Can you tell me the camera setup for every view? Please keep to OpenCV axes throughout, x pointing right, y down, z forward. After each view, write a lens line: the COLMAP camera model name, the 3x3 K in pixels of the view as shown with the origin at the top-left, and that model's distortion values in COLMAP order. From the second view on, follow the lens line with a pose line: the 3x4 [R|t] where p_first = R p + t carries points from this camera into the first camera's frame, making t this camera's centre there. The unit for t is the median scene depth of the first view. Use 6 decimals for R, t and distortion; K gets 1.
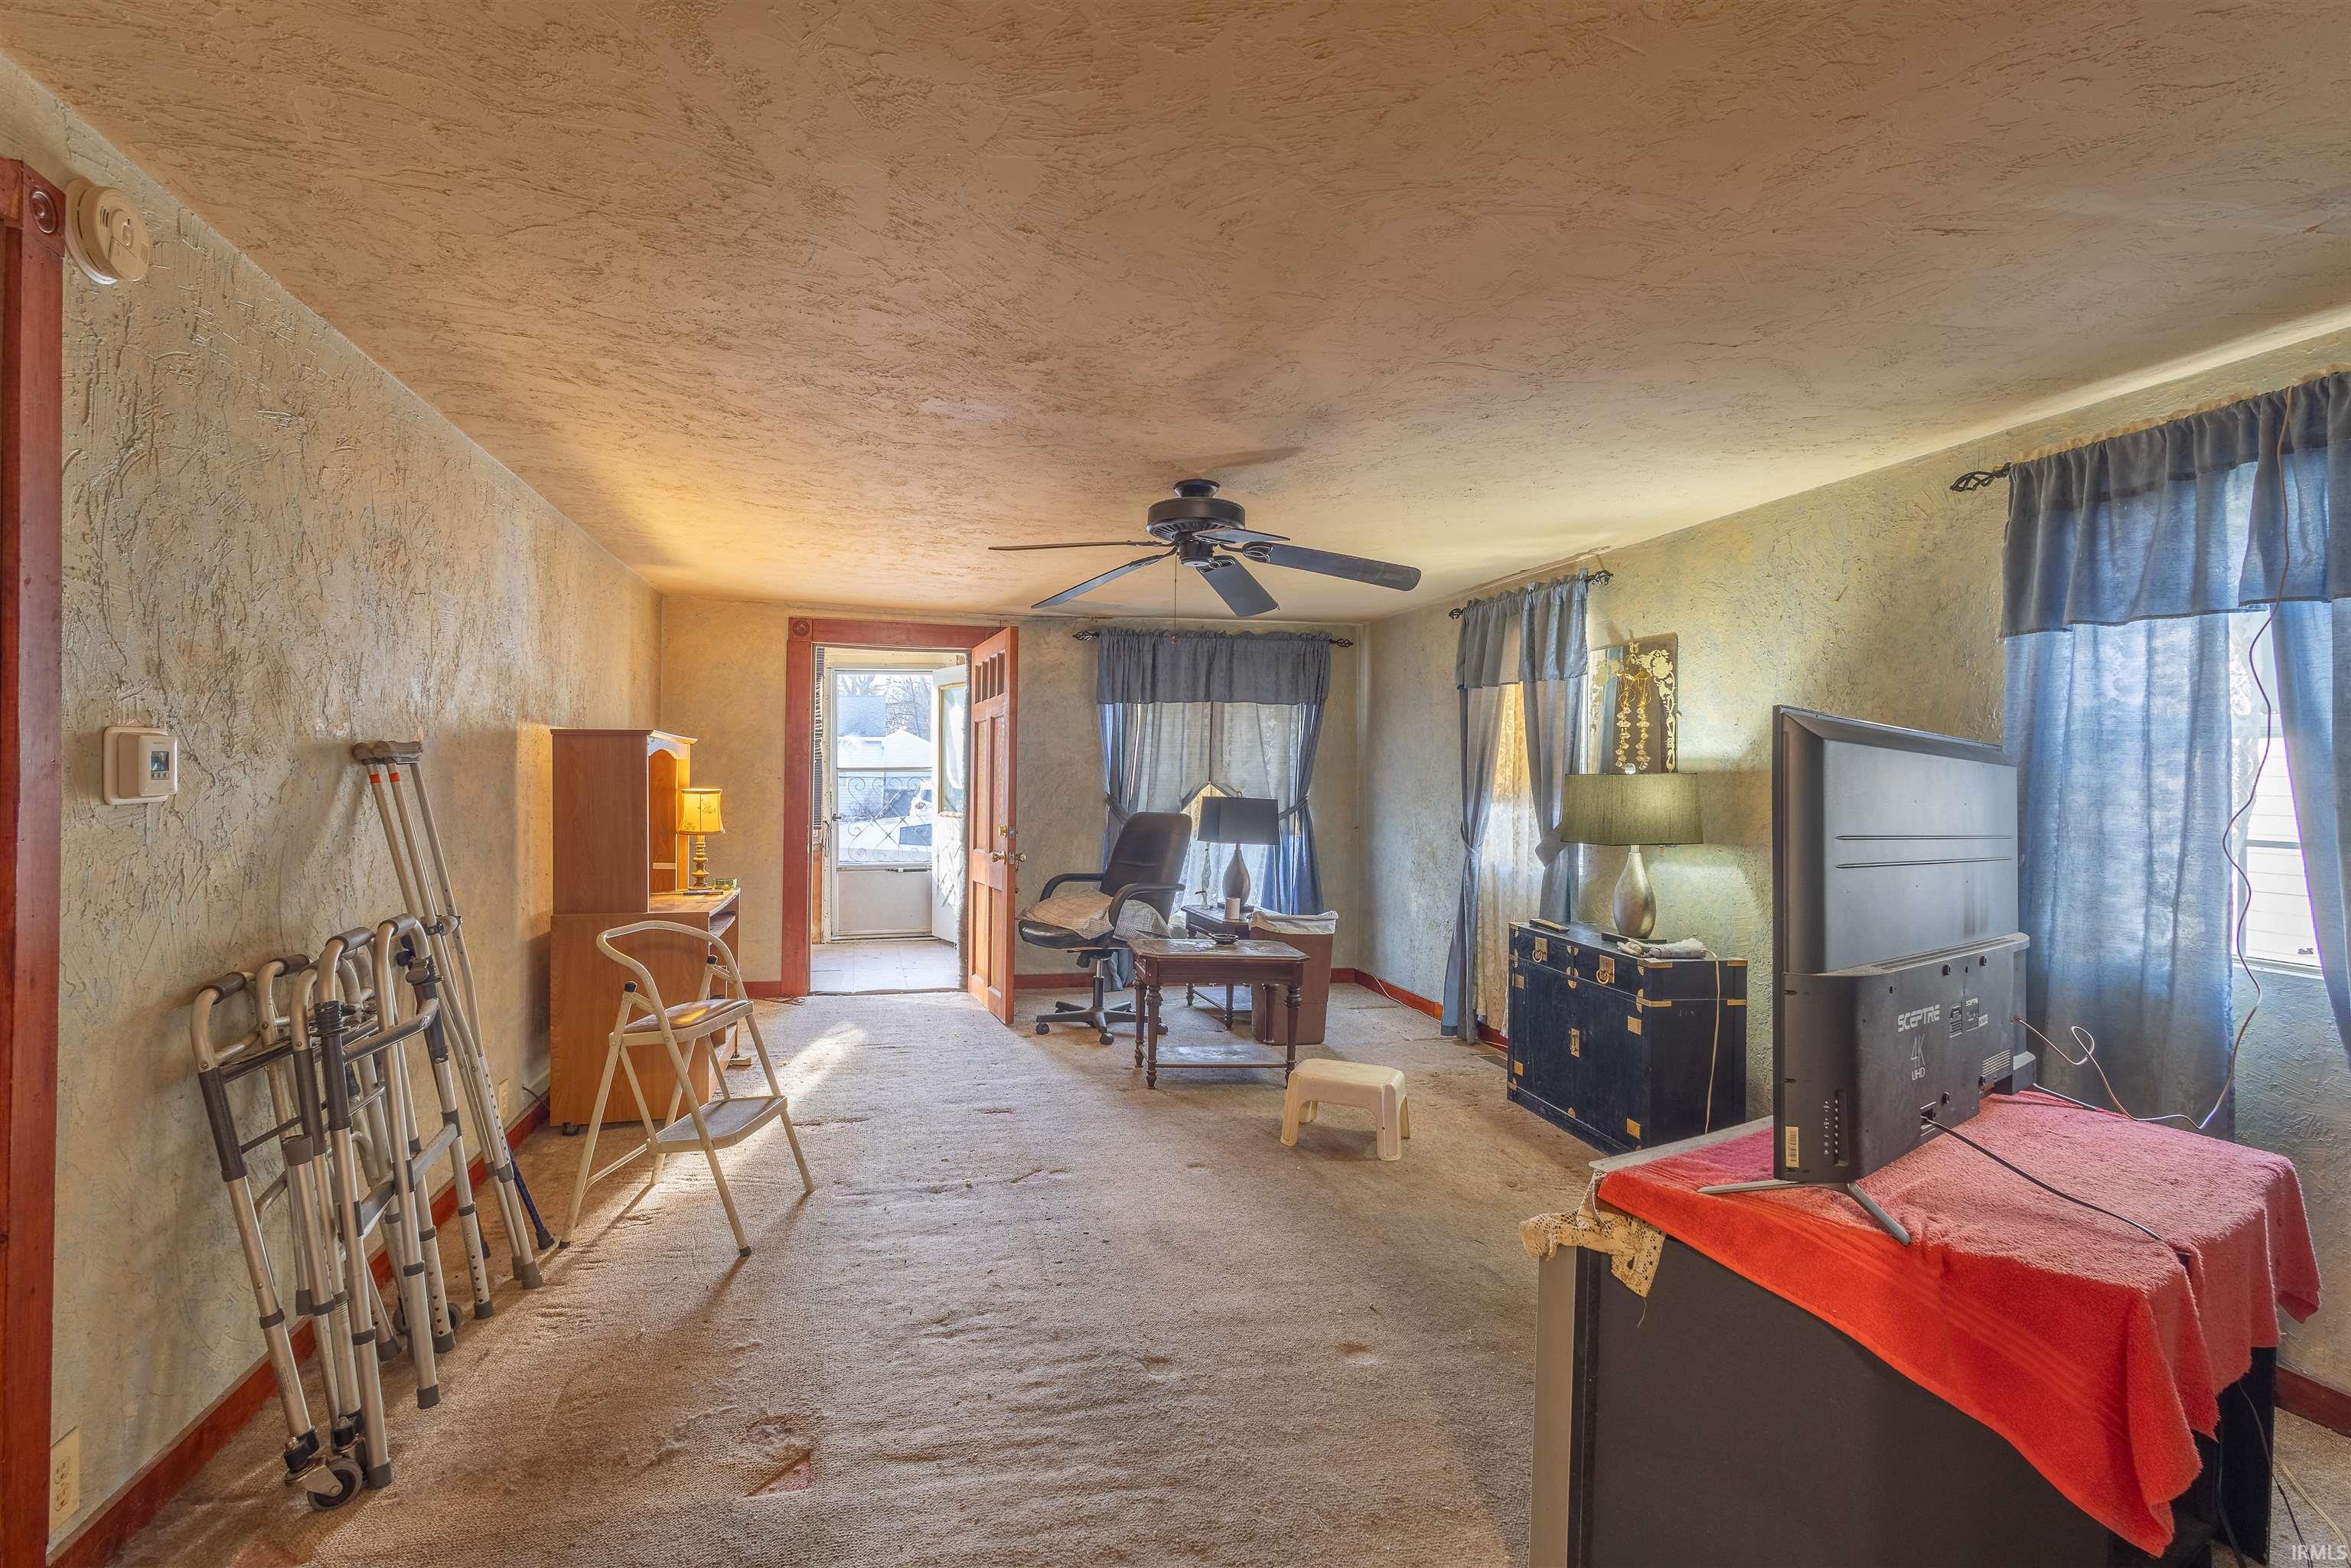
lens RADIAL K [[1110.6, 0, 1108.4], [0, 1110.6, 775.4], [0, 0, 1]] dist [-0.000296, -0.000129]
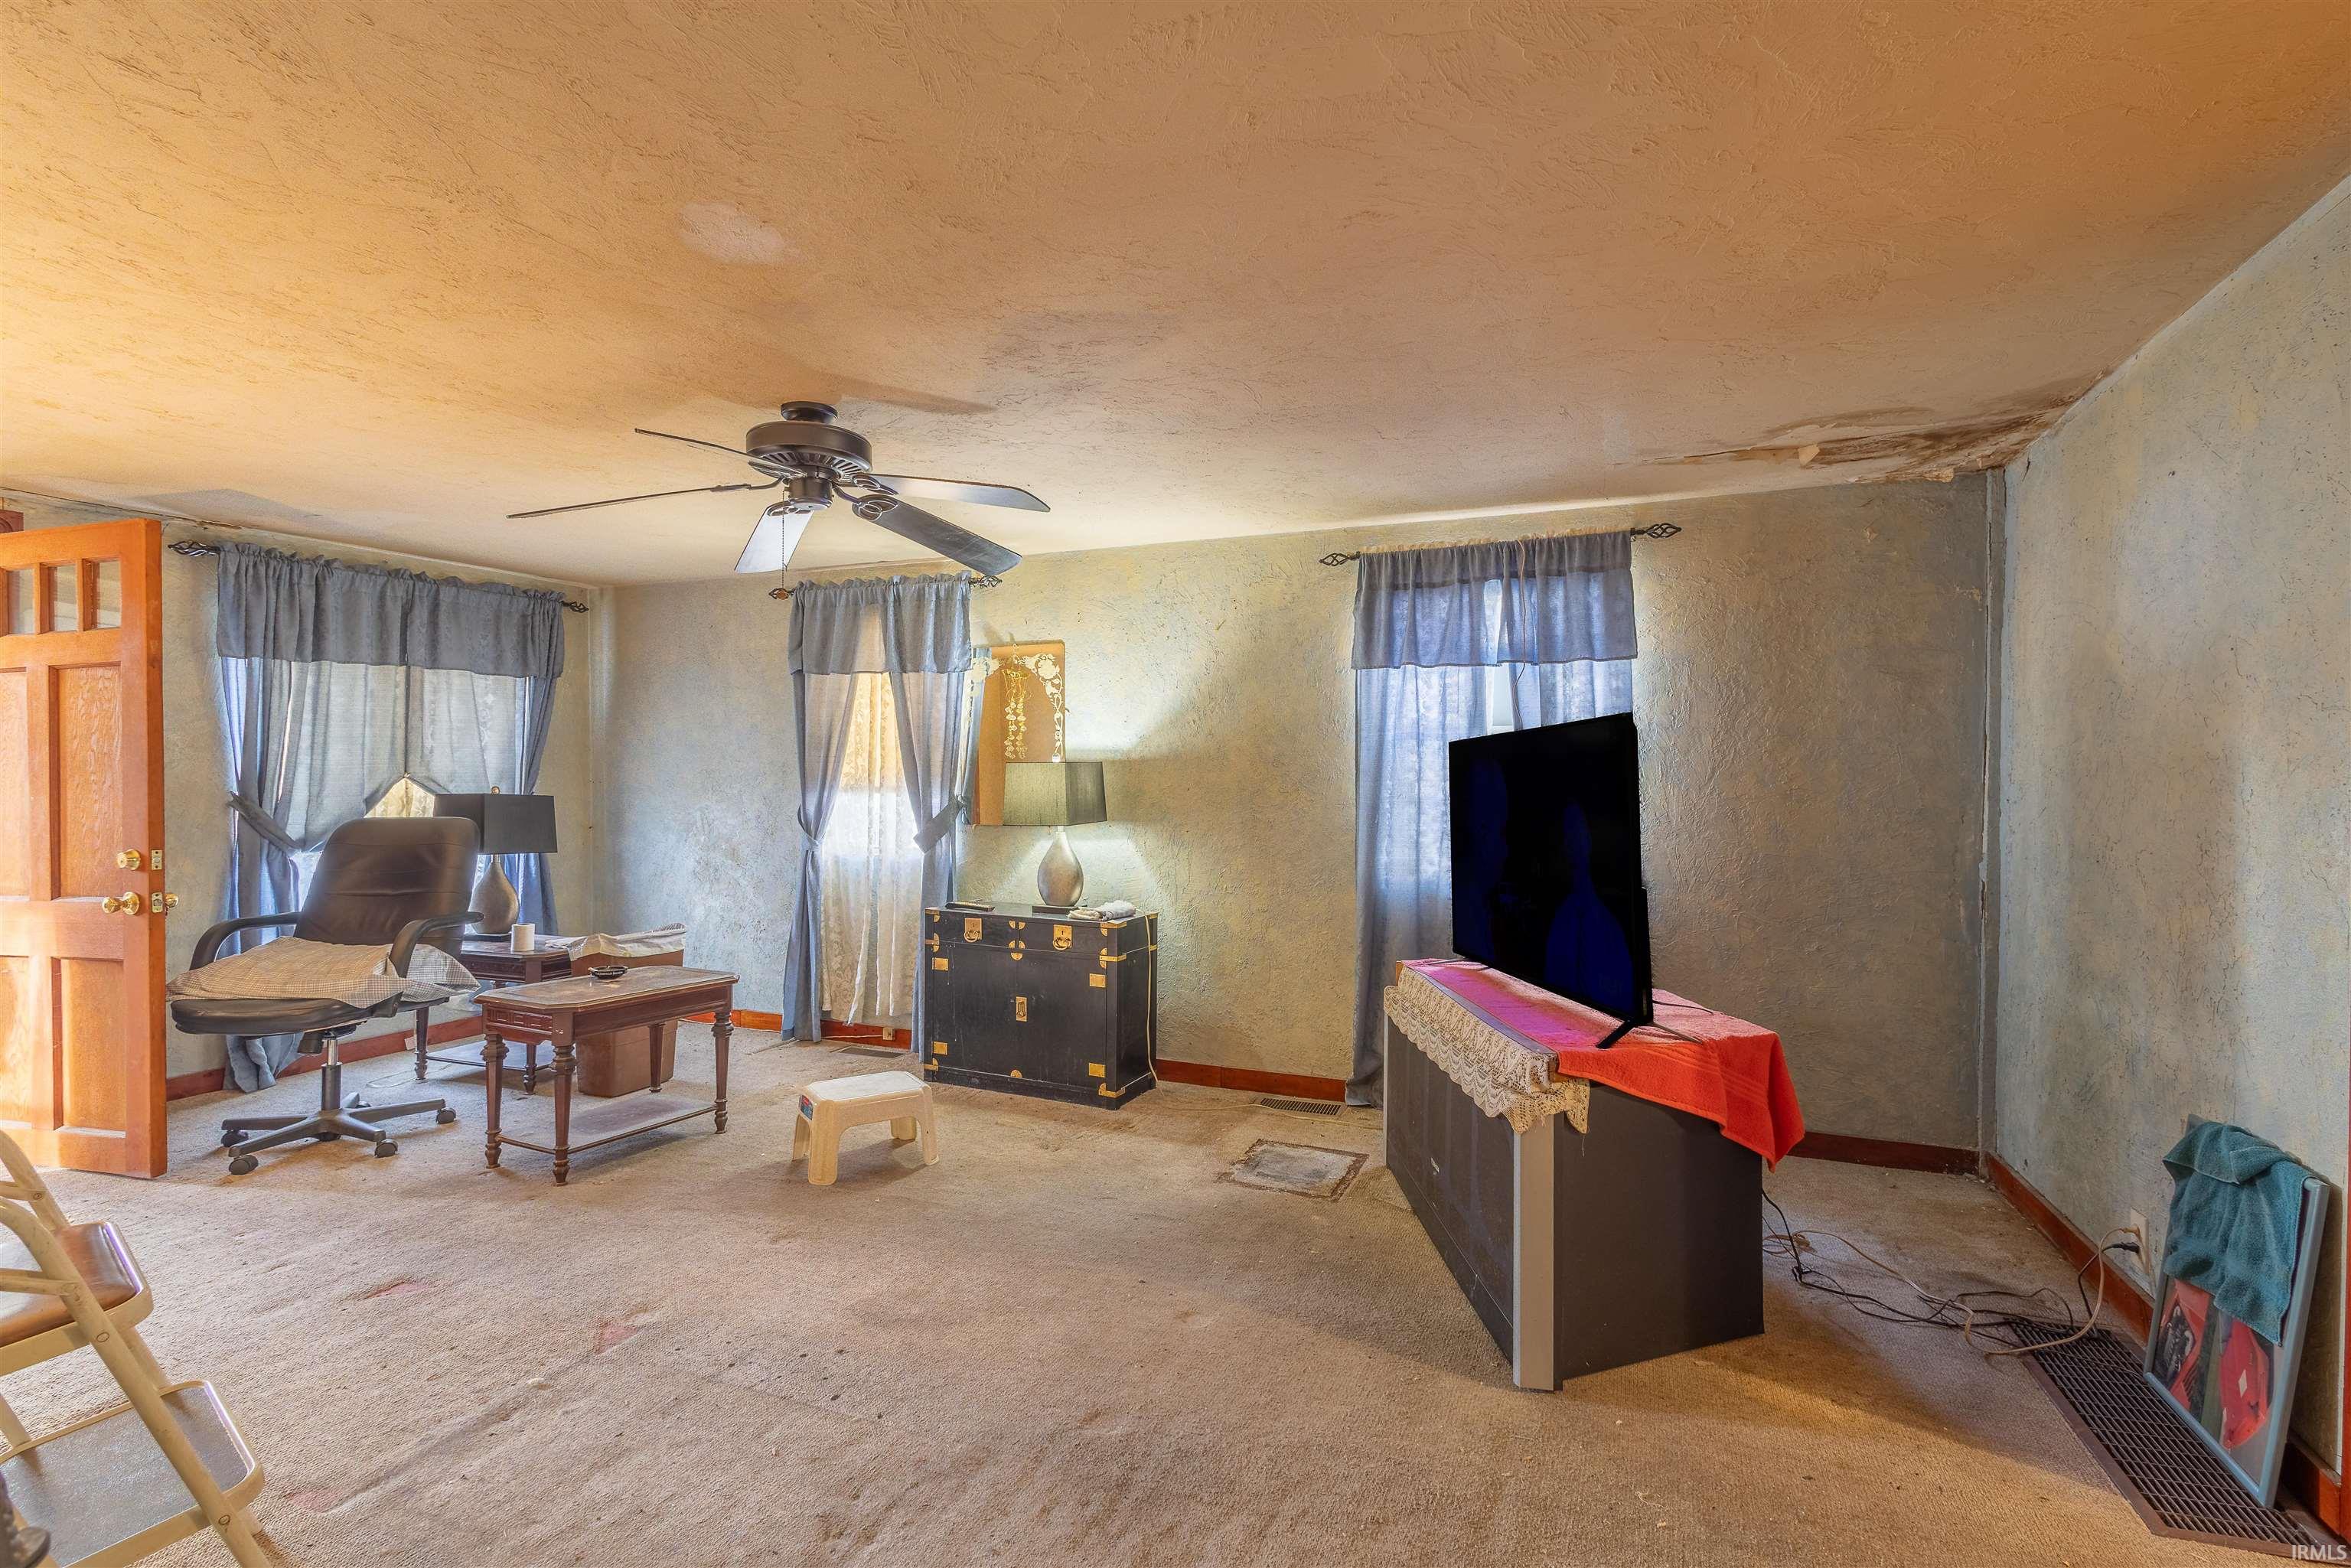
lens RADIAL K [[1101.0, 0, 1175.5], [0, 1101.0, 784.0], [0, 0, 1]] dist [0.004097, 0.000236]
pose [[0.547424, -0.015826, 0.836706, -0.337549], [0.003599, 0.999856, 0.016557, 0.002196], [-0.836848, -0.006053, 0.547402, 0.240564]]
